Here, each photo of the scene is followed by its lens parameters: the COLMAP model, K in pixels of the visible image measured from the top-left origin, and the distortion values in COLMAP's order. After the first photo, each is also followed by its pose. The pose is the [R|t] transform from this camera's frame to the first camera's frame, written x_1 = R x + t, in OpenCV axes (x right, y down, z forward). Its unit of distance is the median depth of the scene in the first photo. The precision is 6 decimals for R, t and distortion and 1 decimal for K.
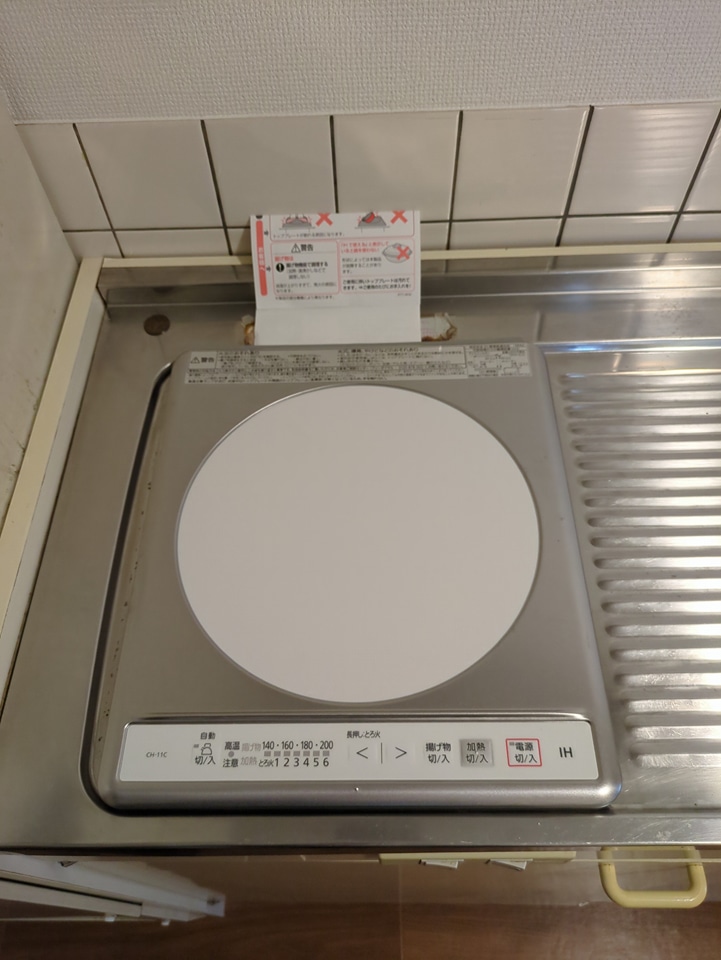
lens RADIAL K [[732.5, 0, 362.3], [0, 732.5, 483.3], [0, 0, 1]] dist [0.050629, 0.002160]
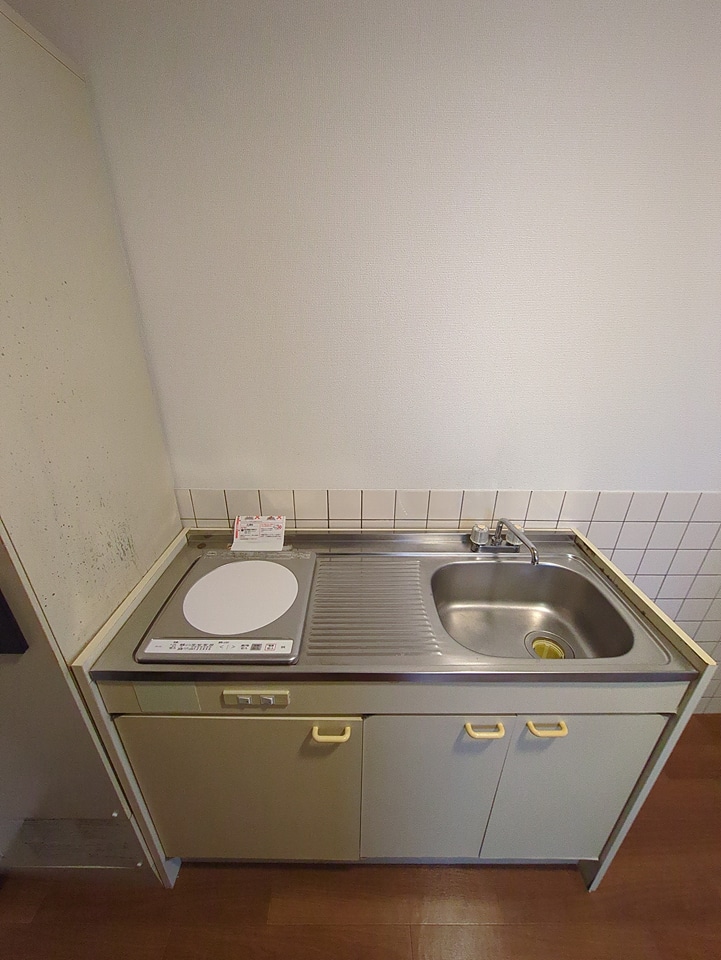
lens RADIAL K [[376.0, 0, 360.5], [0, 376.0, 480.7], [0, 0, 1]] dist [0.015195, -0.000100]
pose [[0.999702, 0.022800, 0.008766, 0.416280], [-0.013979, 0.828295, -0.560119, 0.486421], [-0.020032, 0.559829, 0.828366, -0.581516]]
